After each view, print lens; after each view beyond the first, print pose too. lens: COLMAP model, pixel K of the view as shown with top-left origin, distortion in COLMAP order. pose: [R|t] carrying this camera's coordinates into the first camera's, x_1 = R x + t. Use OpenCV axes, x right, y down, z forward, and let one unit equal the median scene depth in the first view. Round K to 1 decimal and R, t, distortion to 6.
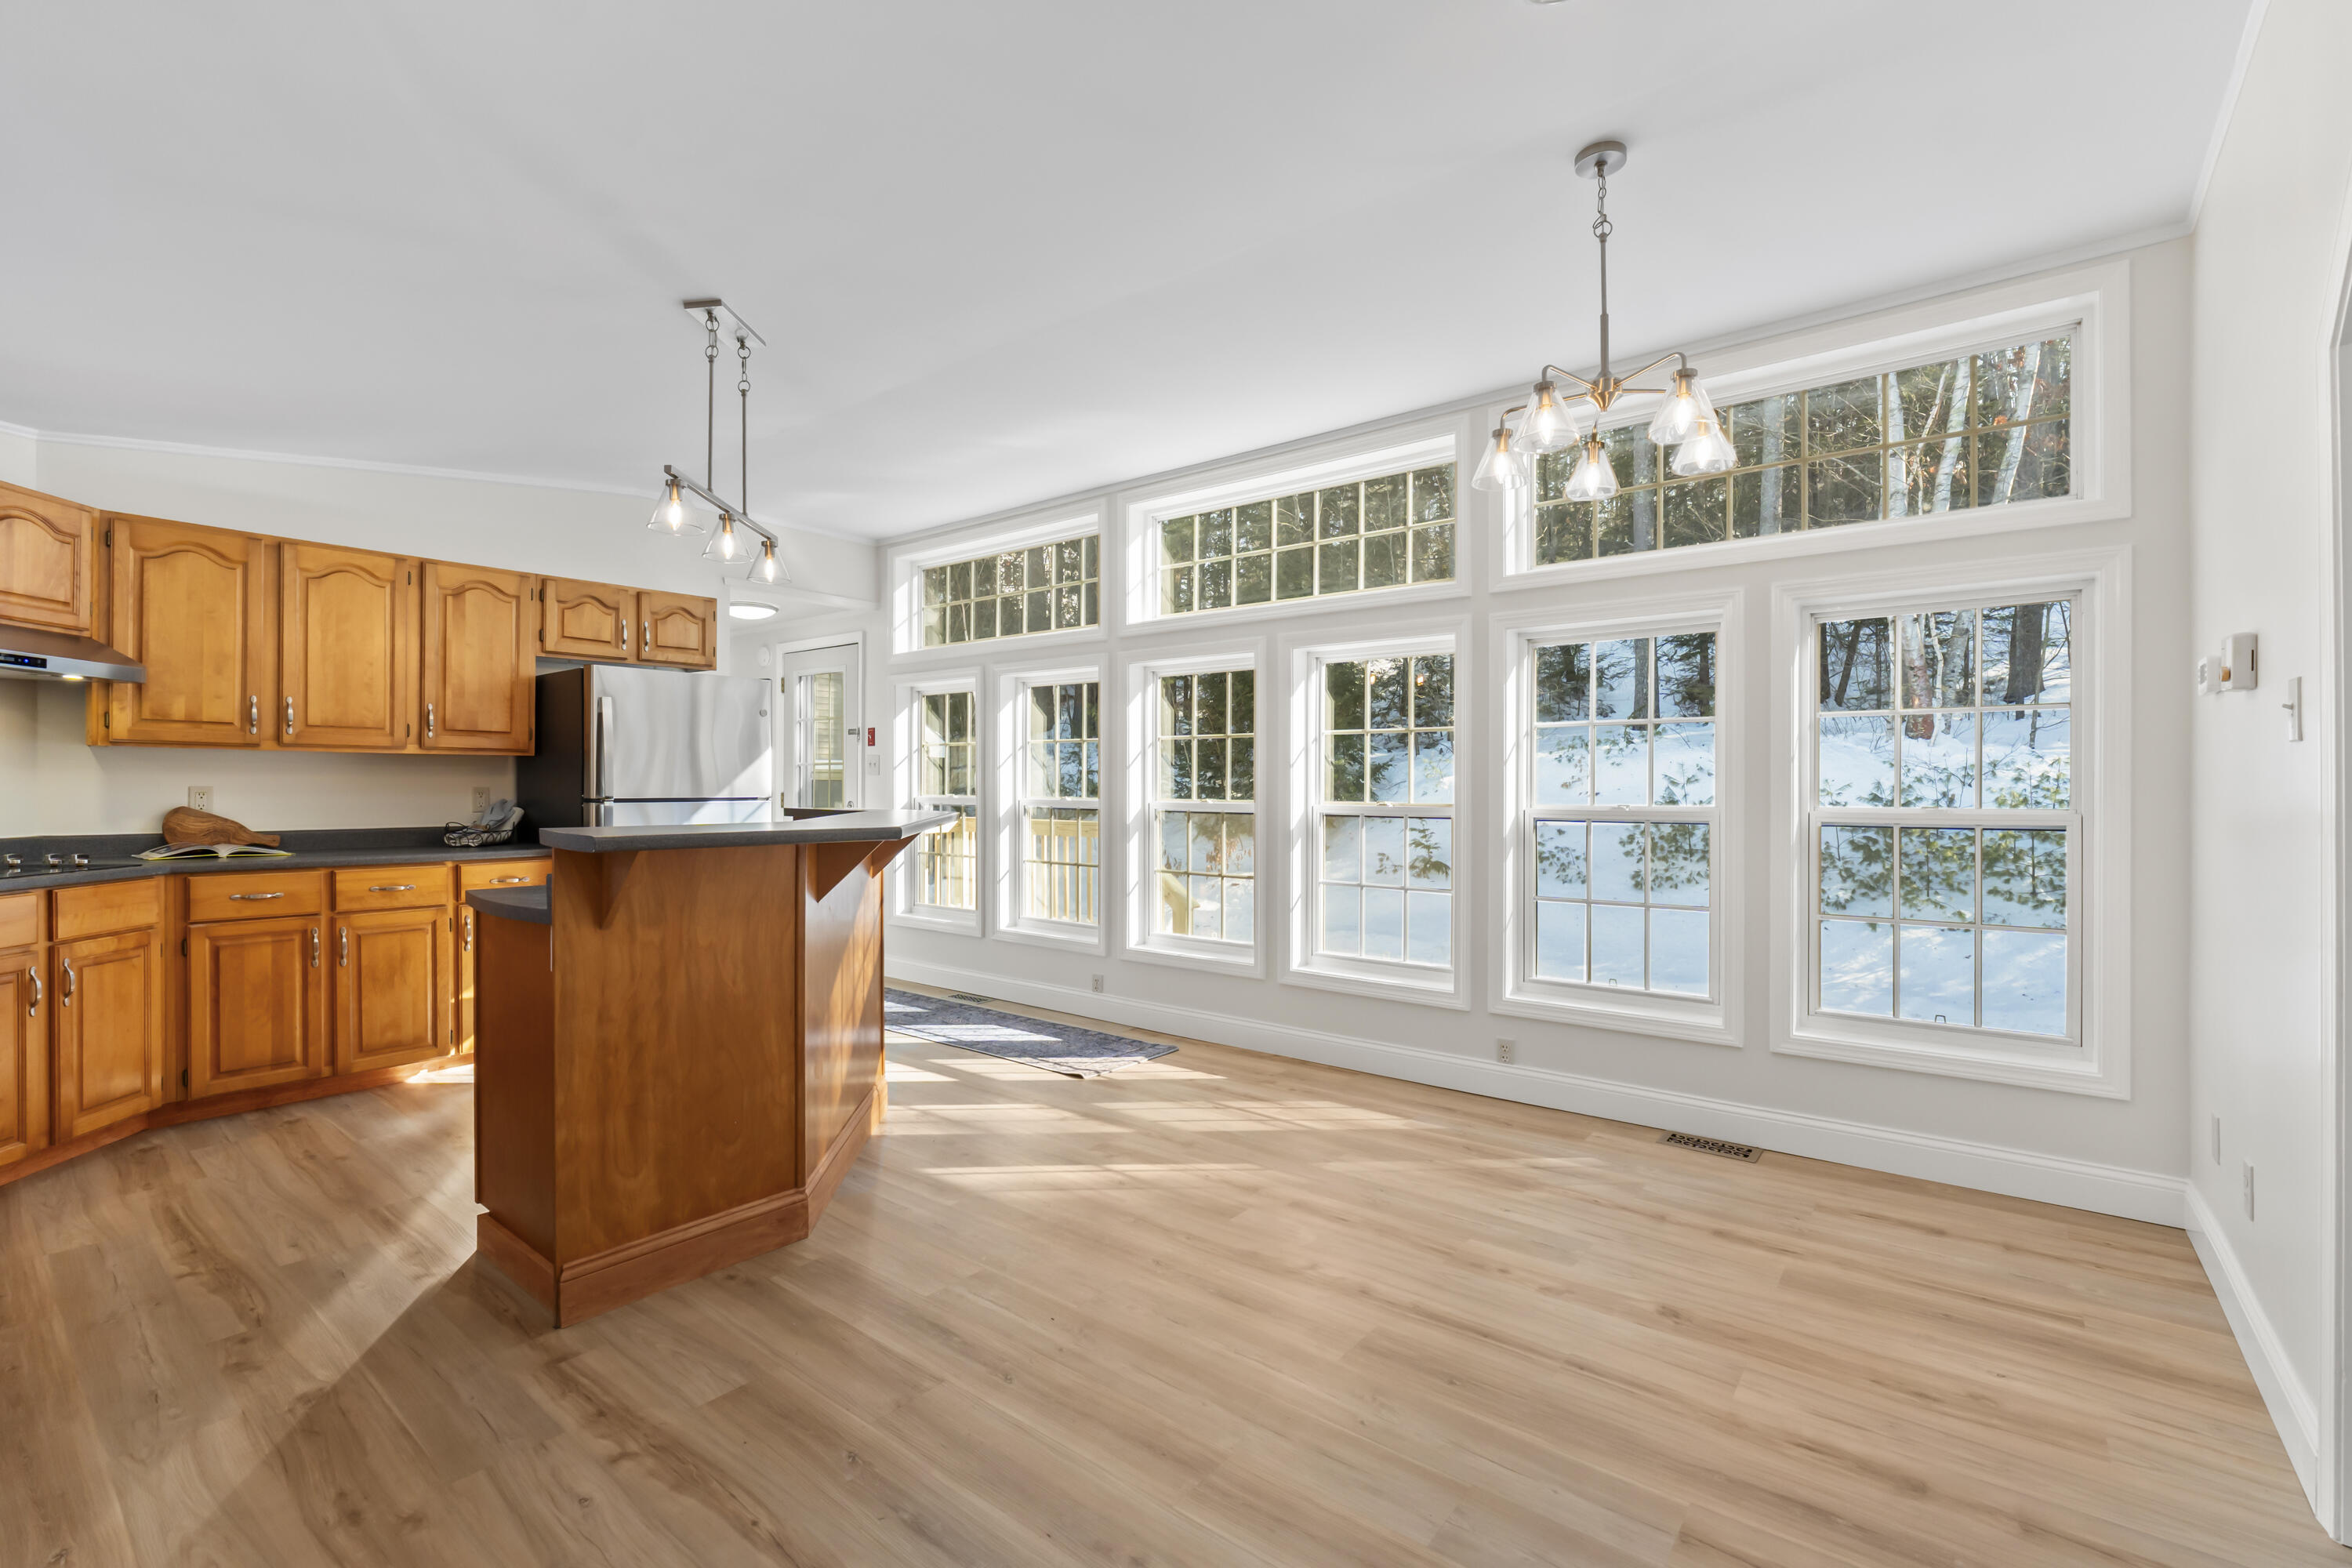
lens RADIAL K [[1022.0, 0, 1158.7], [0, 1022.0, 786.0], [0, 0, 1]] dist [-0.006666, -0.000302]
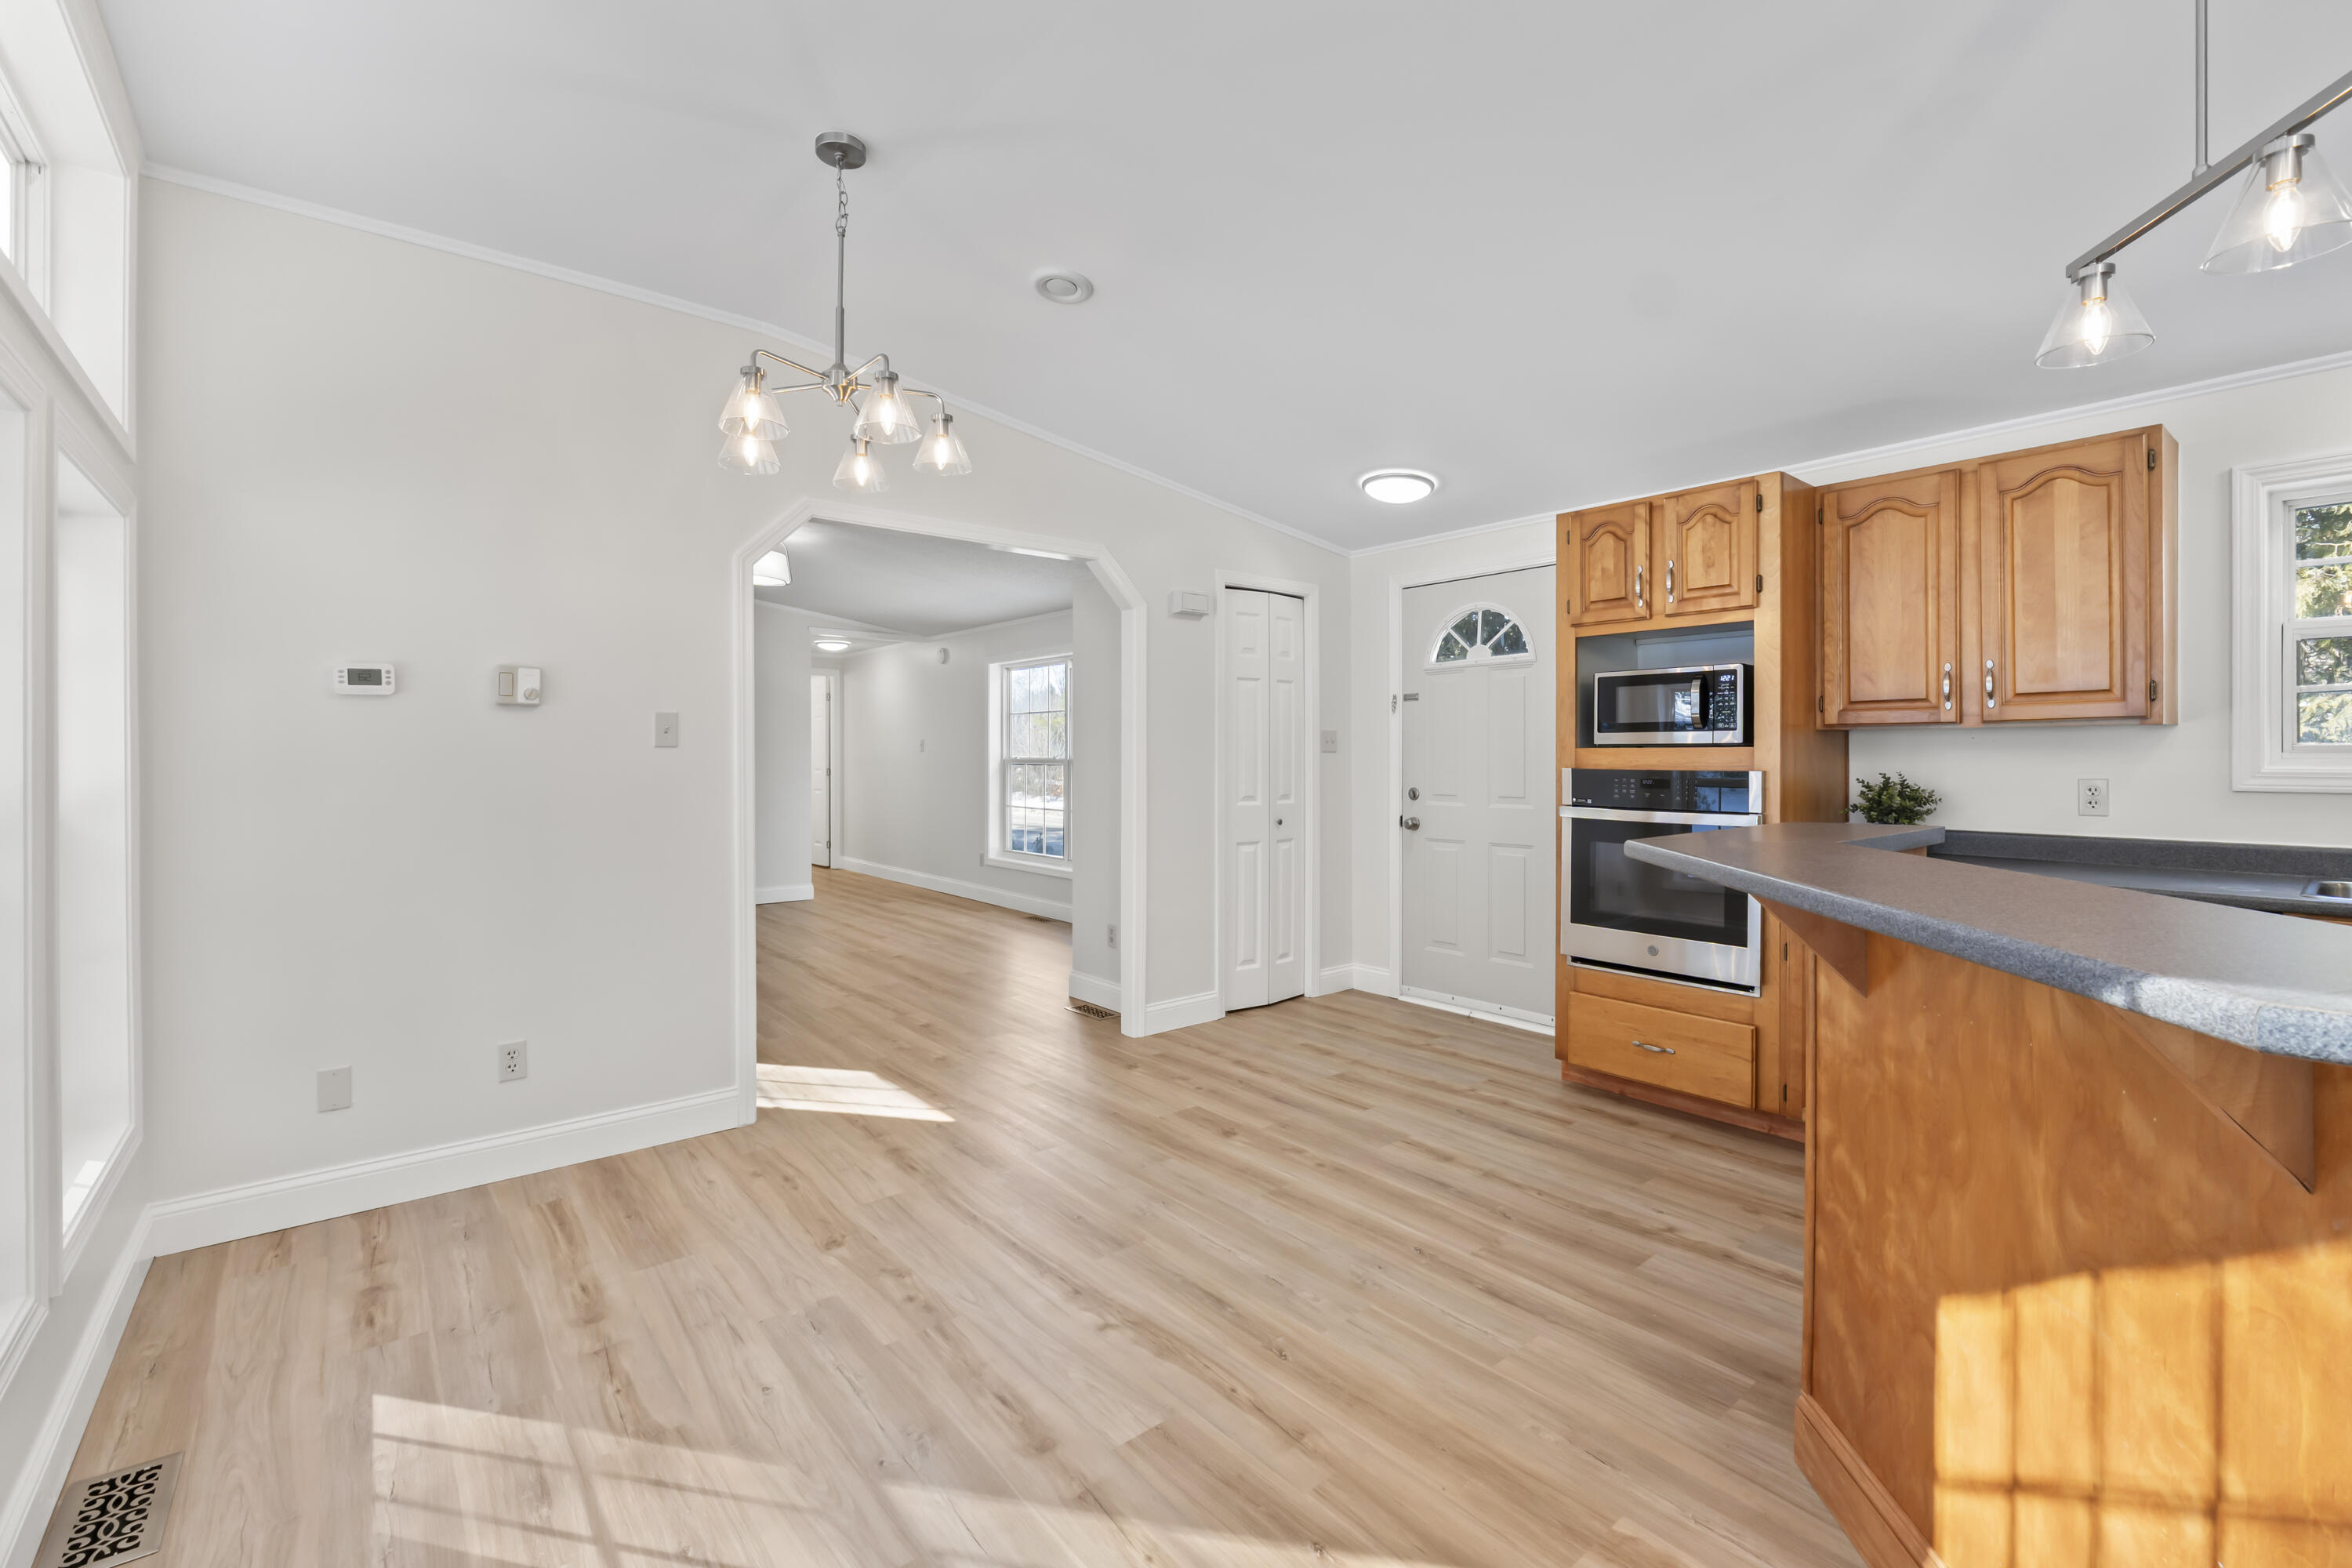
lens RADIAL K [[1005.4, 0, 1177.0], [0, 1005.4, 761.0], [0, 0, 1]] dist [-0.003663, -0.000035]
pose [[-0.980867, -0.002750, 0.194661, -0.071199], [-0.001627, 0.999981, 0.005925, -0.019318], [-0.194673, 0.005495, -0.980853, 1.672997]]
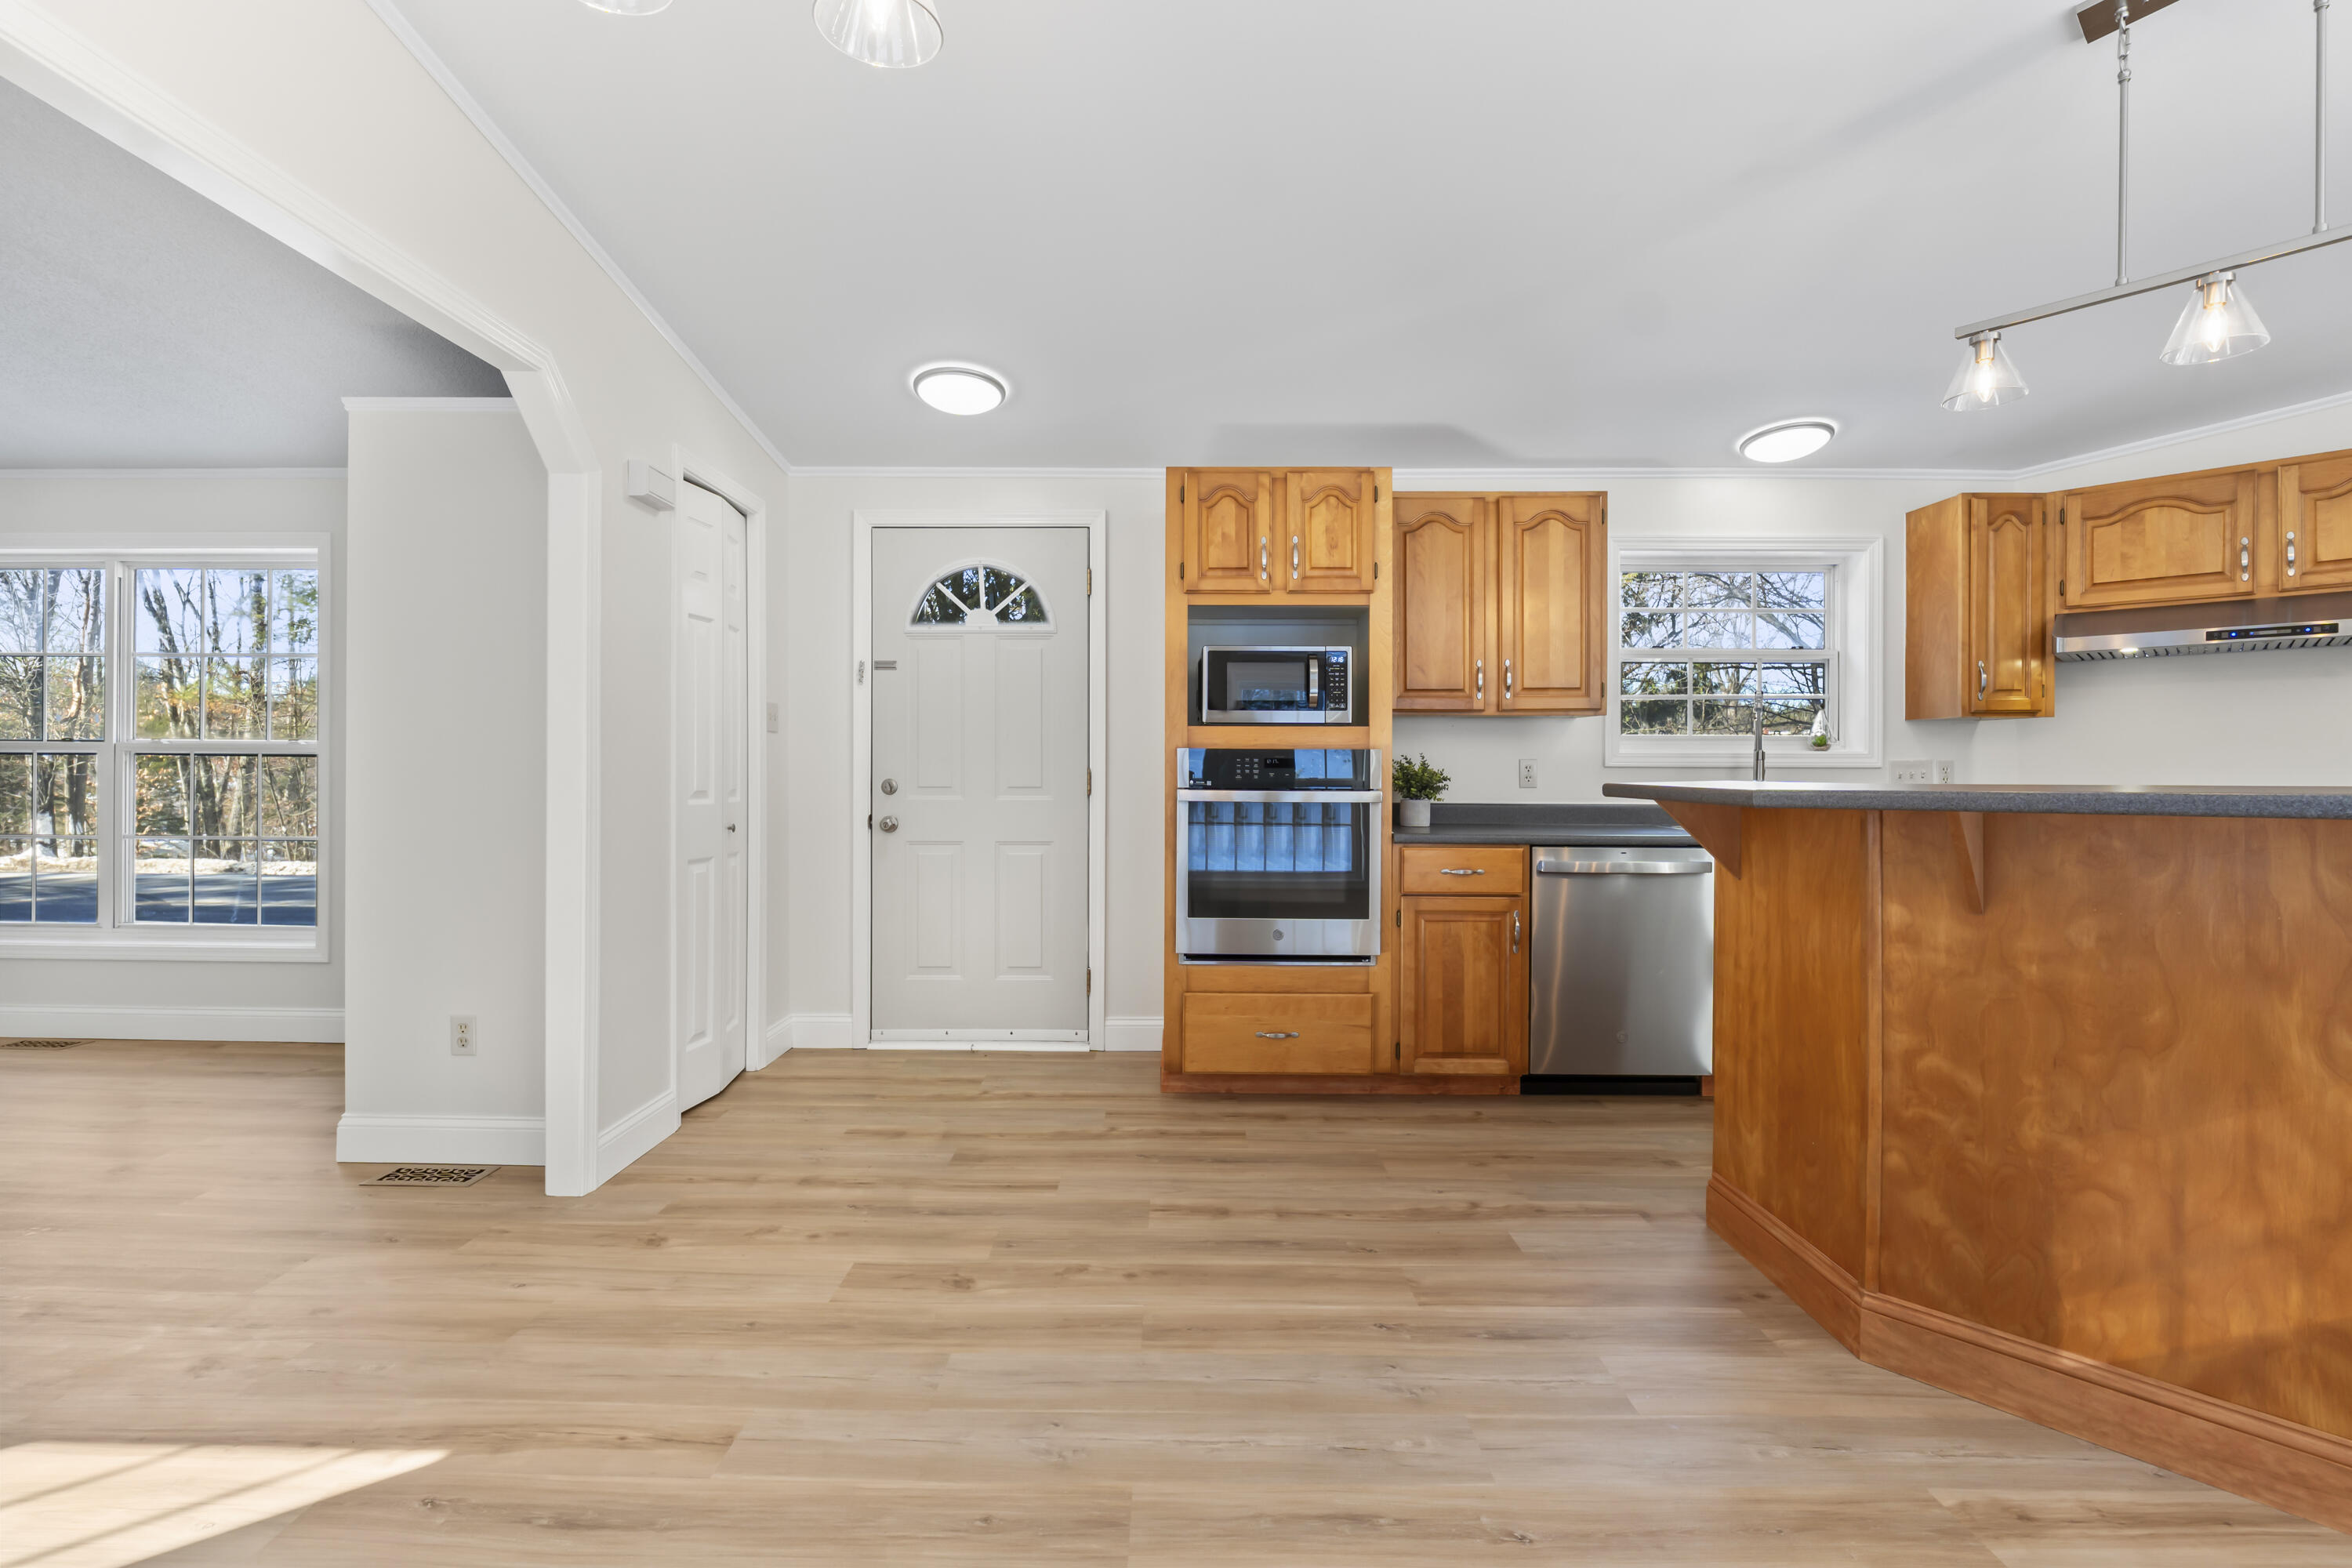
lens RADIAL K [[1044.7, 0, 1168.3], [0, 1044.7, 771.5], [0, 0, 1]] dist [-0.007075, -0.000513]
pose [[-0.783976, -0.004604, -0.620774, 0.483264], [-0.004296, 0.999989, -0.001991, 0.029127], [0.620776, 0.001106, -0.783987, 1.235177]]
